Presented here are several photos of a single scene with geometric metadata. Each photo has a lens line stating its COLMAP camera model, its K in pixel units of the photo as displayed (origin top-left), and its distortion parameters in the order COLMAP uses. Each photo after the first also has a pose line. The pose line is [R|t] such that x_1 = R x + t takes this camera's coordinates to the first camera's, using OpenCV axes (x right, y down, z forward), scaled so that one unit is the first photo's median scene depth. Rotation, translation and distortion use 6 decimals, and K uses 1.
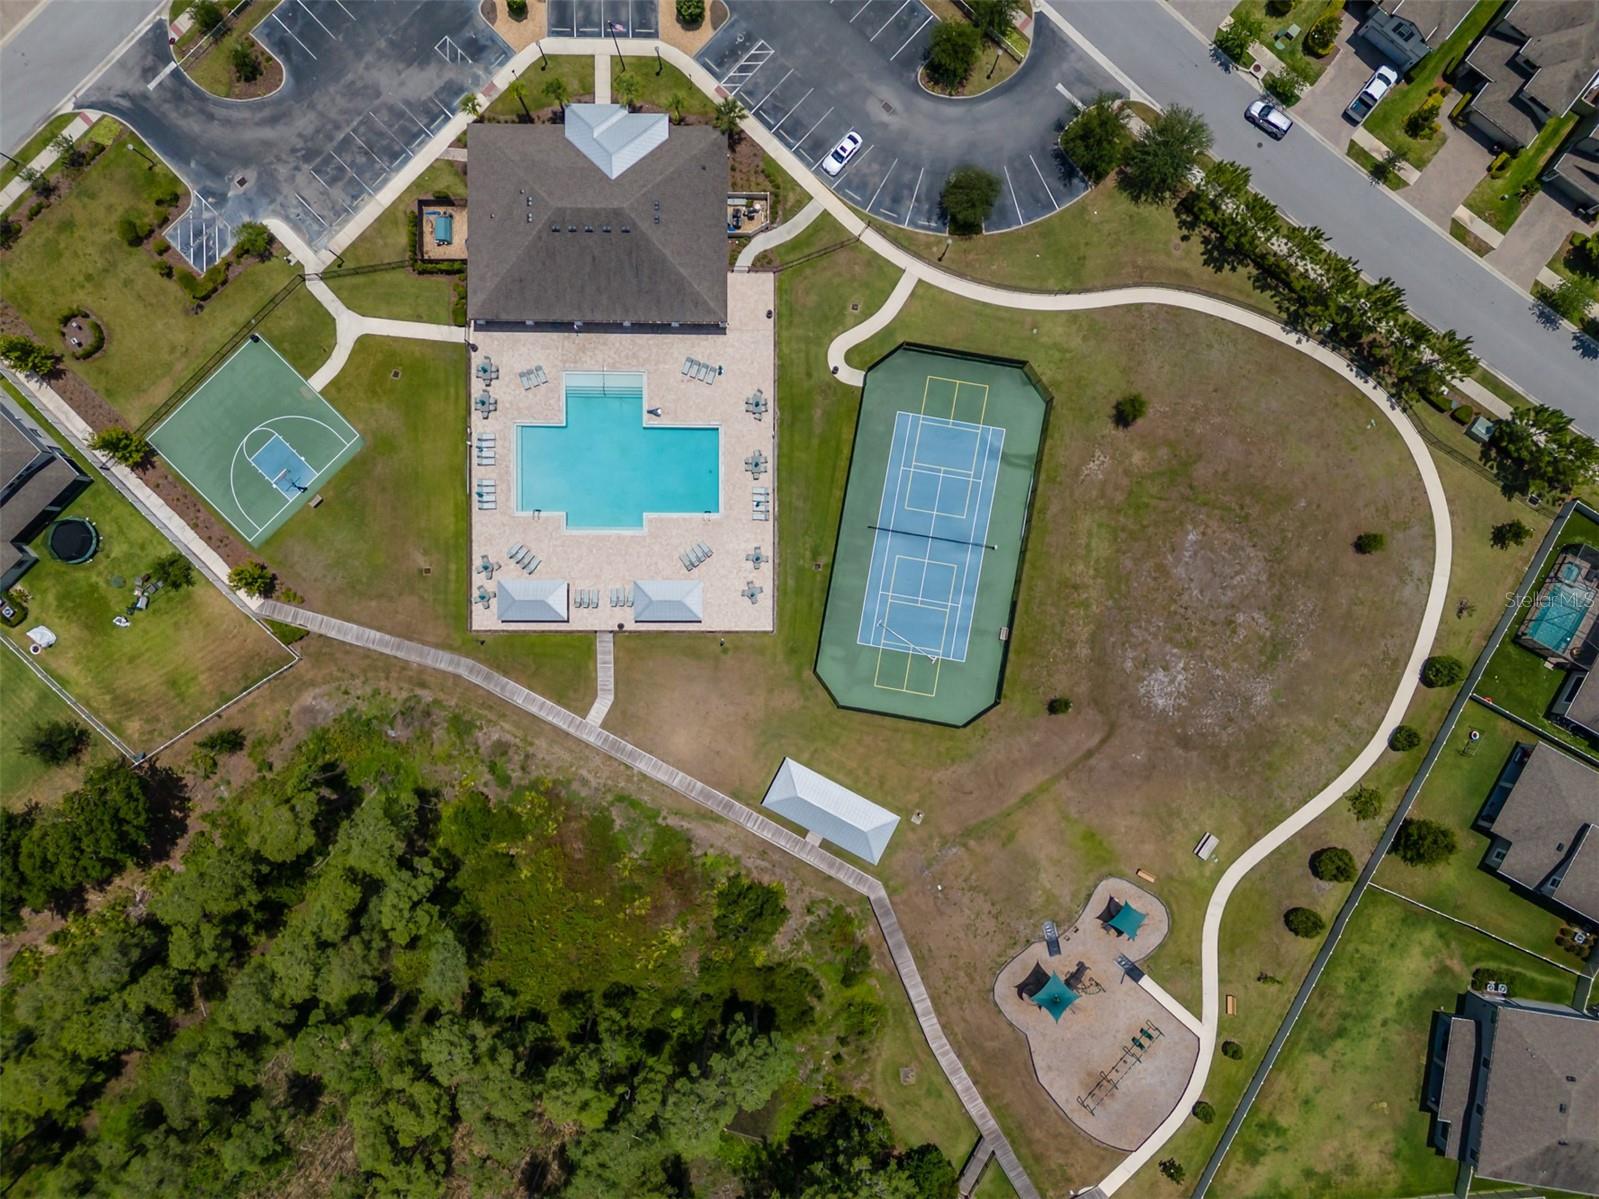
lens RADIAL K [[1168.1, 0, 801.4], [0, 1168.1, 595.8], [0, 0, 1]] dist [0.078130, -0.079808]
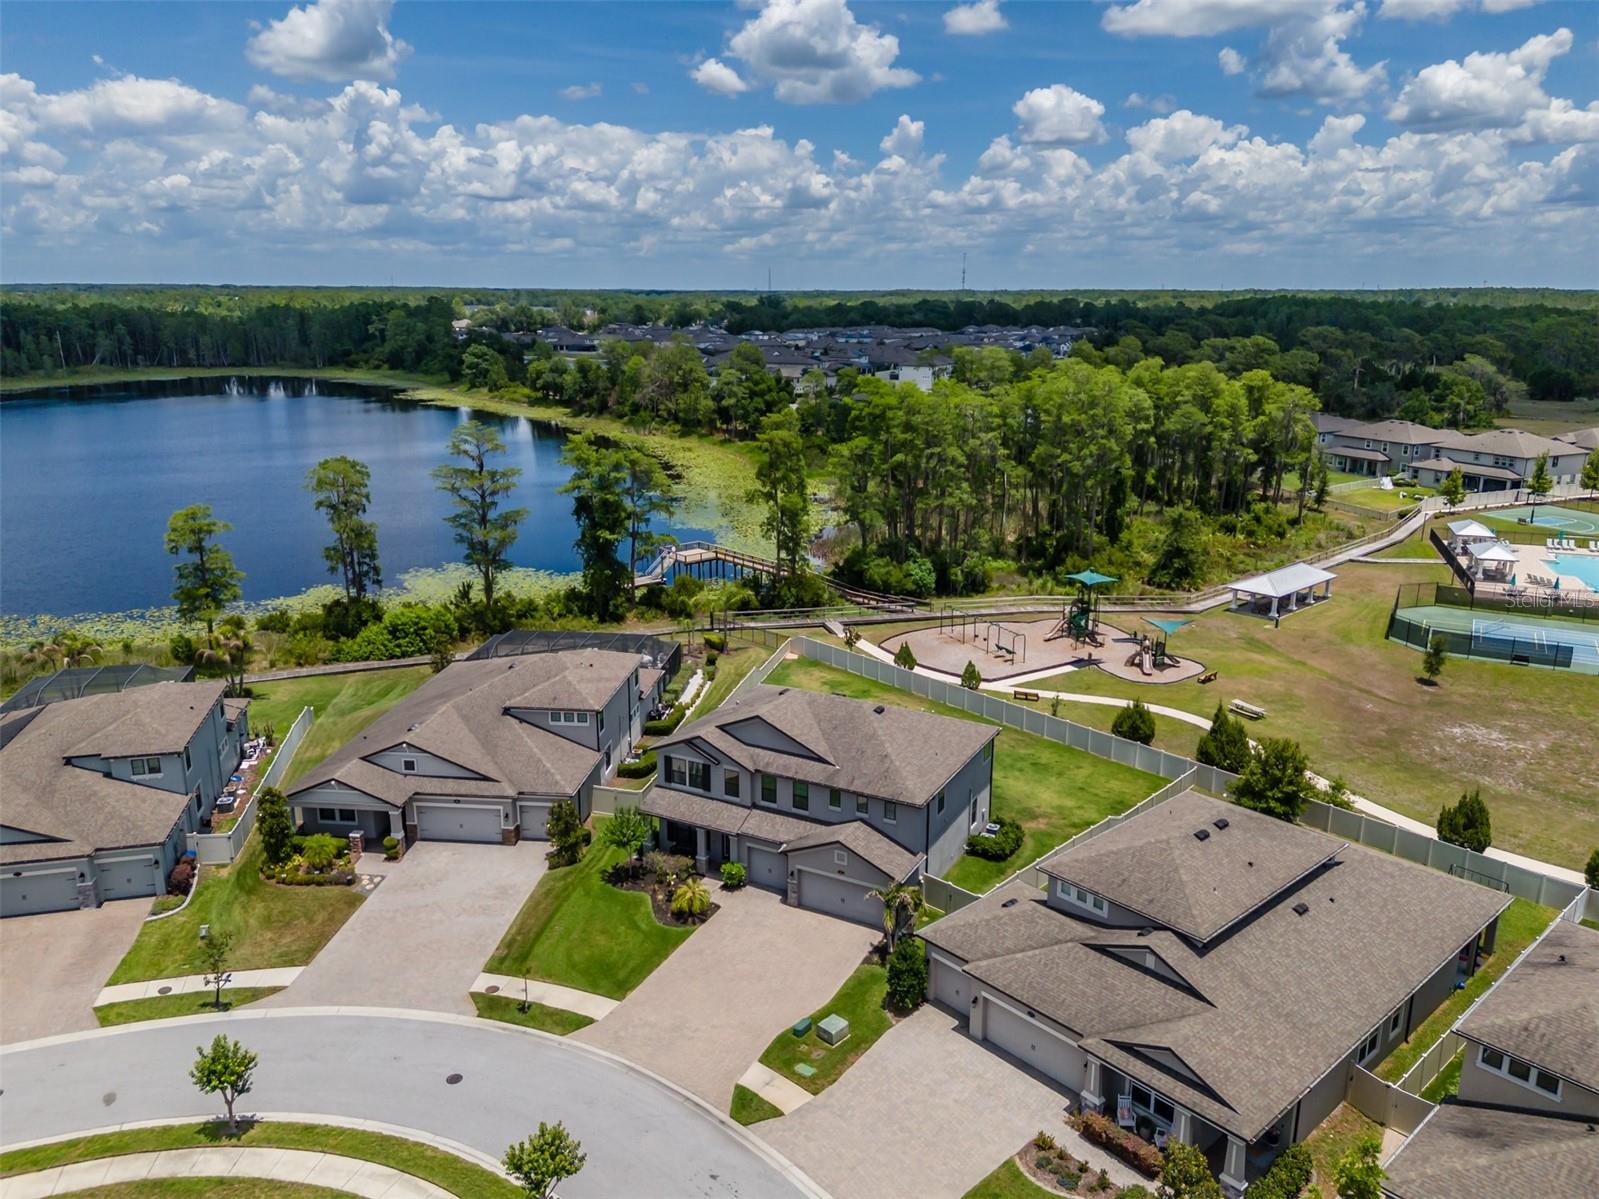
lens RADIAL K [[1168.1, 0, 799.5], [0, 1168.1, 598.1], [0, 0, 1]] dist [0.078130, -0.079808]
pose [[-0.339022, 0.230477, -0.912110, 1.096642], [-0.940727, -0.093230, 0.326100, 0.240767], [-0.009877, 0.968601, 0.248423, 0.747600]]
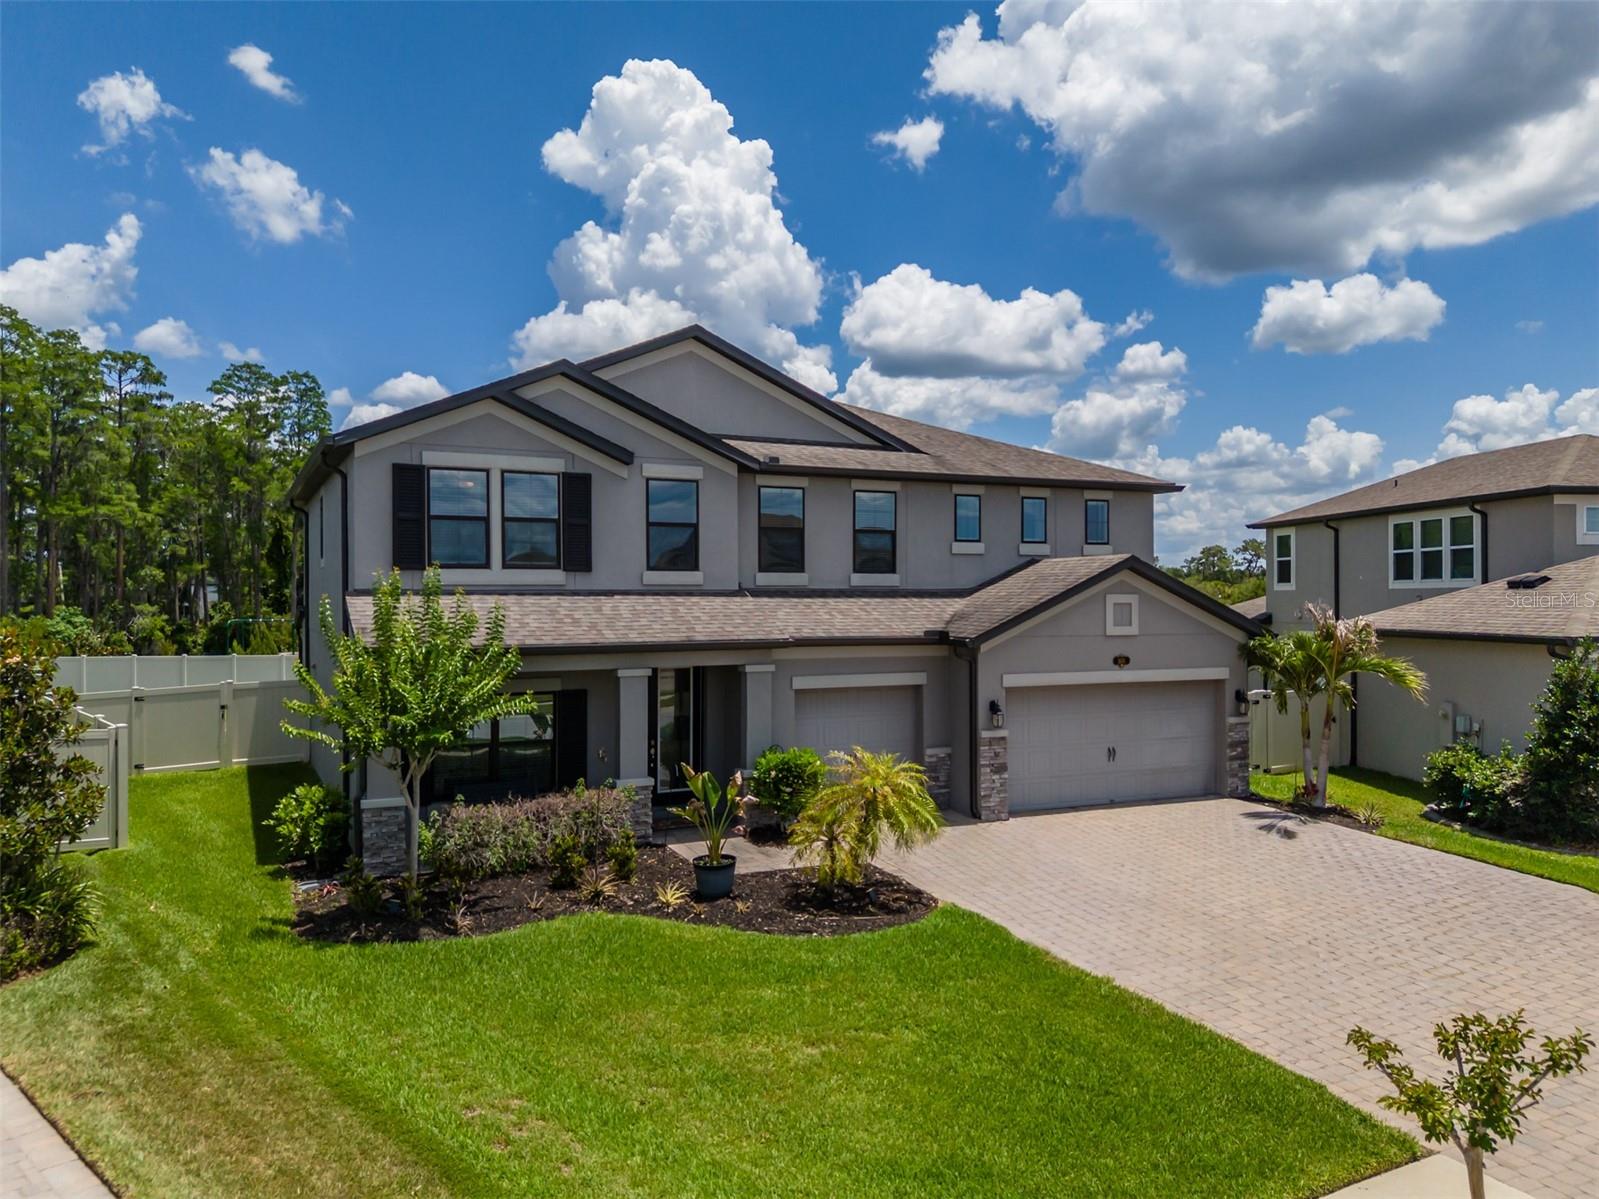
lens RADIAL K [[1168.1, 0, 802.9], [0, 1168.1, 592.2], [0, 0, 1]] dist [0.078130, -0.079808]
pose [[0.559881, -0.011353, -0.828495, 0.789190], [-0.828572, -0.005915, -0.559852, 0.509681], [0.001456, 0.999918, -0.012718, 0.971590]]
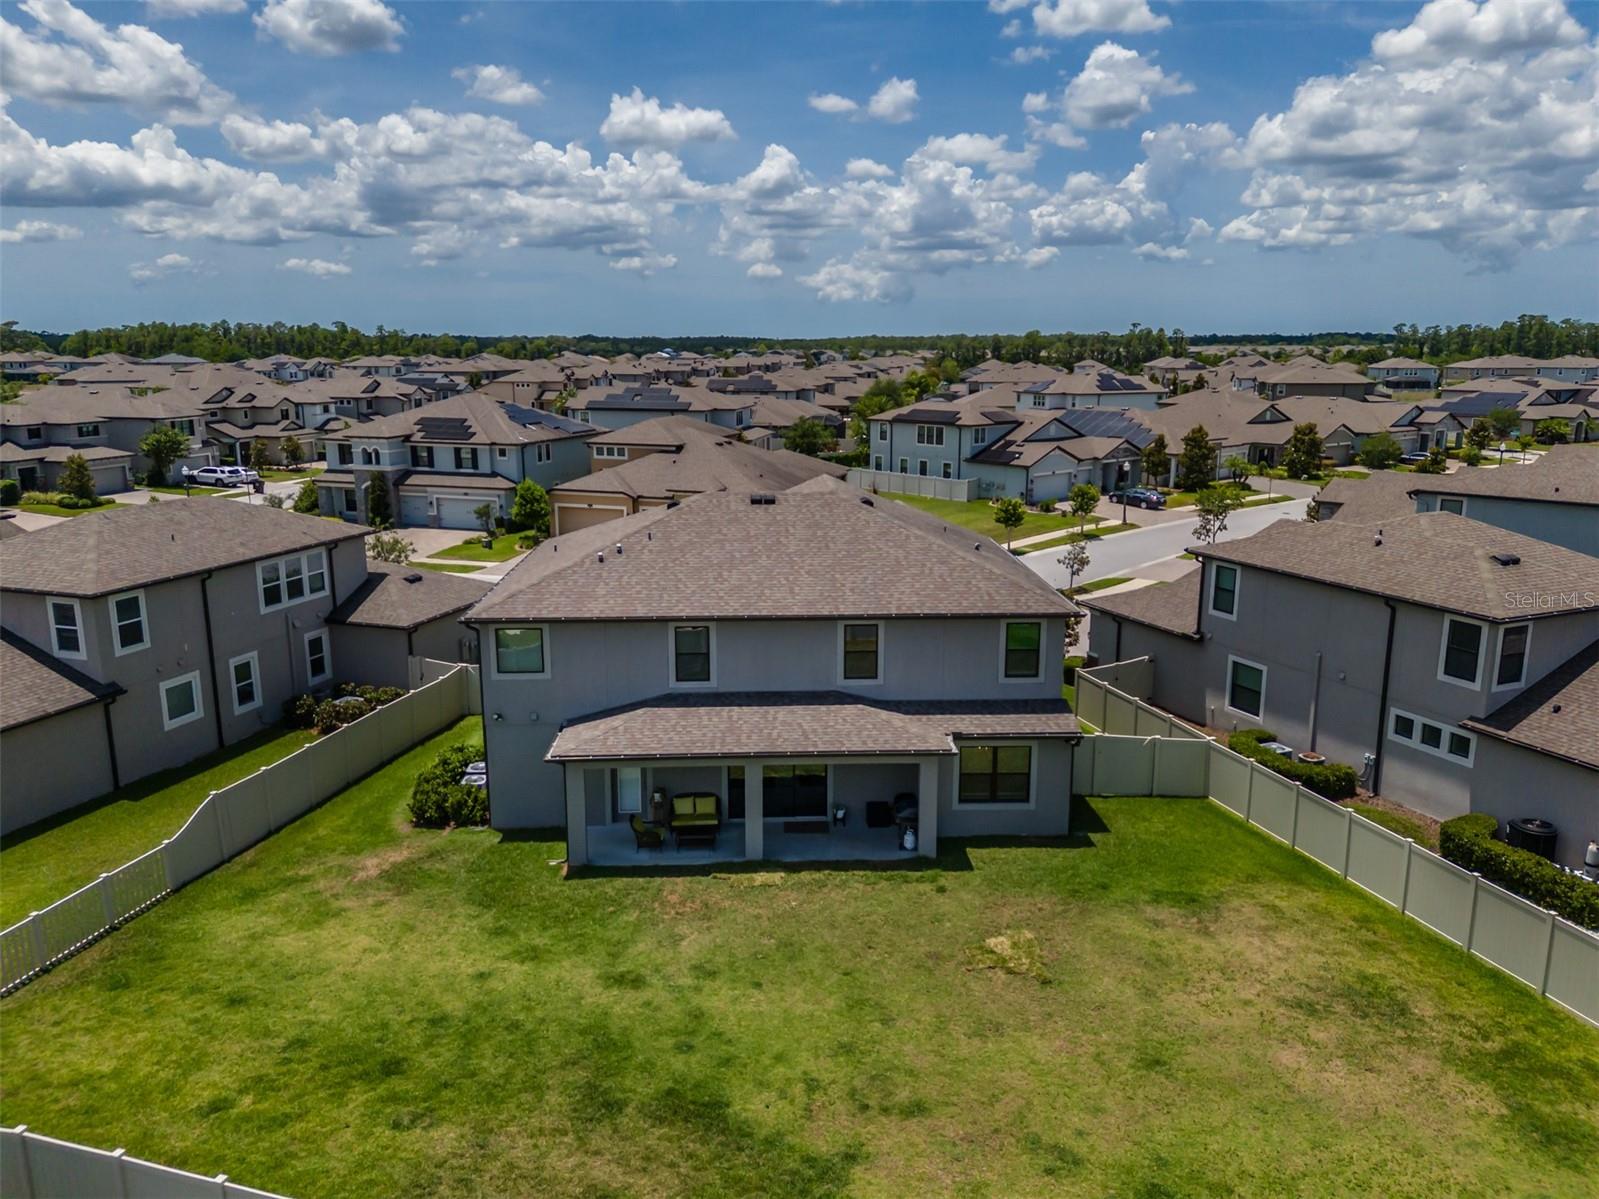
lens RADIAL K [[1168.1, 0, 804.2], [0, 1168.1, 596.6], [0, 0, 1]] dist [0.078130, -0.079808]
pose [[-0.186426, -0.217551, 0.958080, 0.302135], [0.982466, -0.043730, 0.181241, 0.355185], [0.002468, 0.975069, 0.221889, 0.889233]]
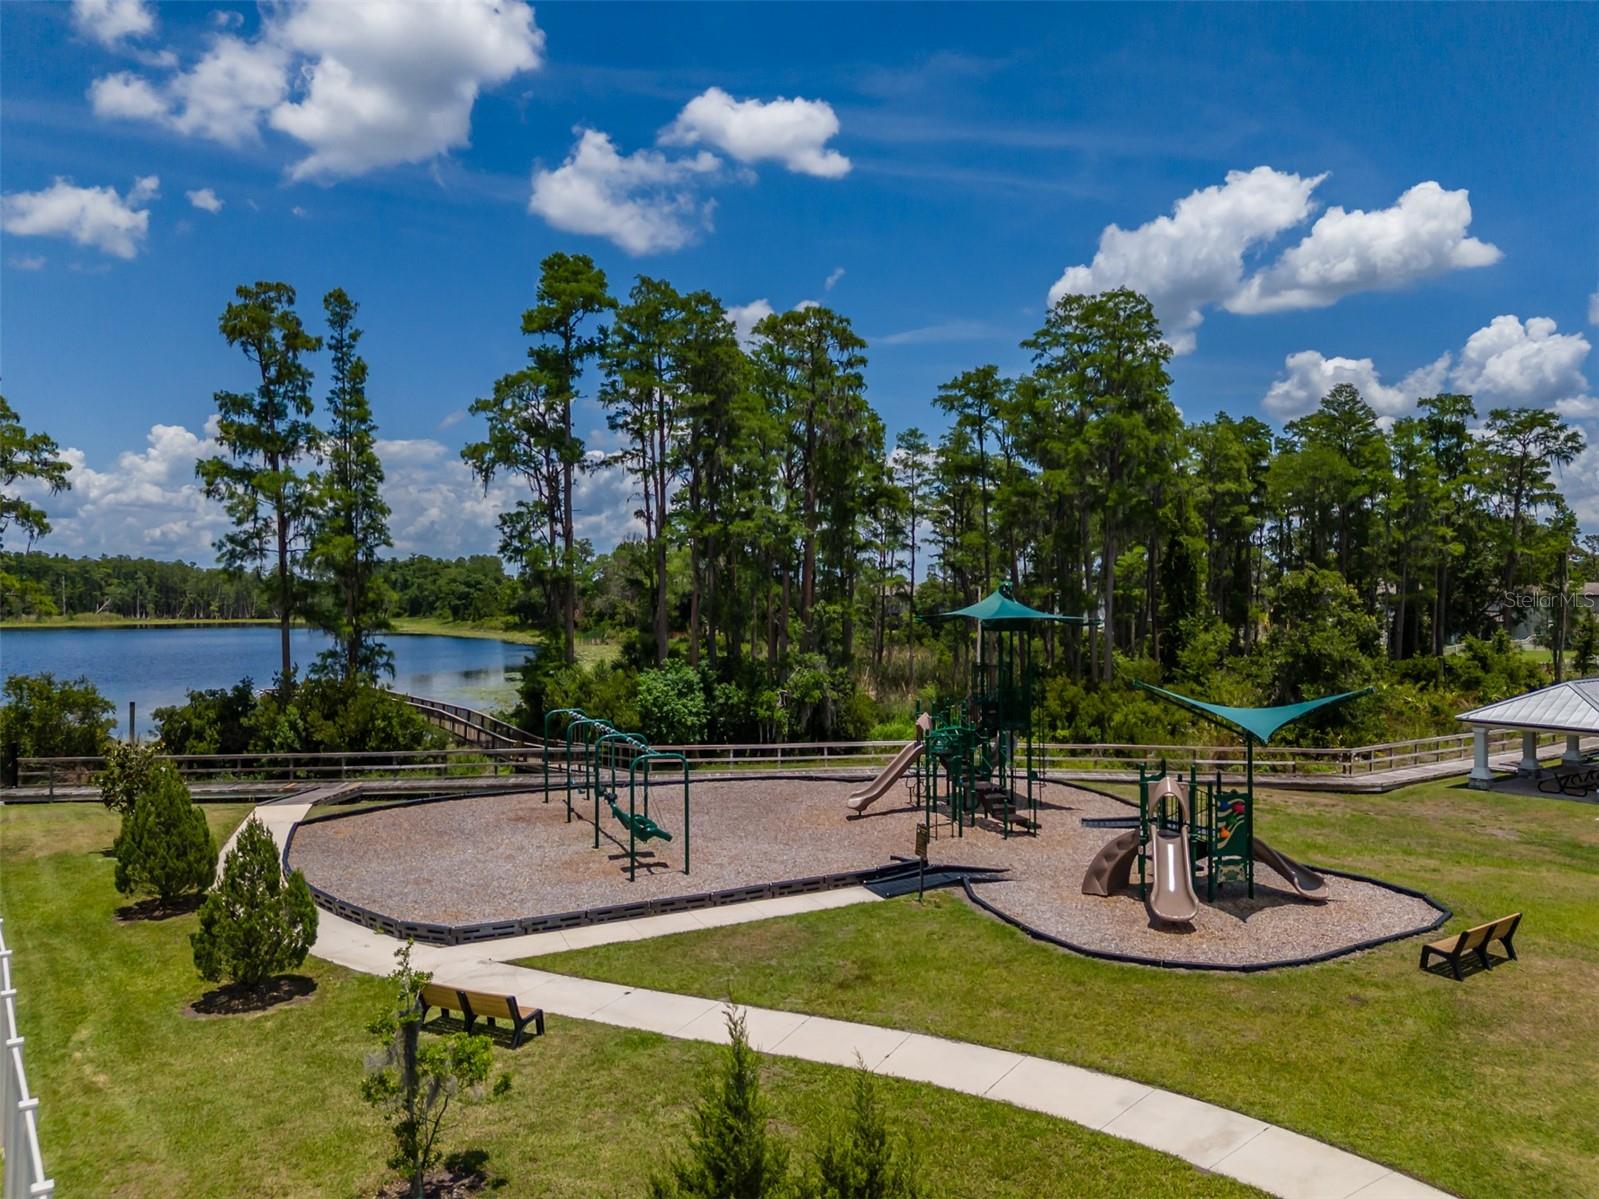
lens RADIAL K [[1168.1, 0, 799.4], [0, 1168.1, 600.9], [0, 0, 1]] dist [0.078130, -0.079808]
pose [[-0.440794, -0.003753, -0.897601, 0.472865], [-0.897586, -0.005214, 0.440809, 0.246779], [-0.006335, 0.999979, -0.001071, 0.948652]]
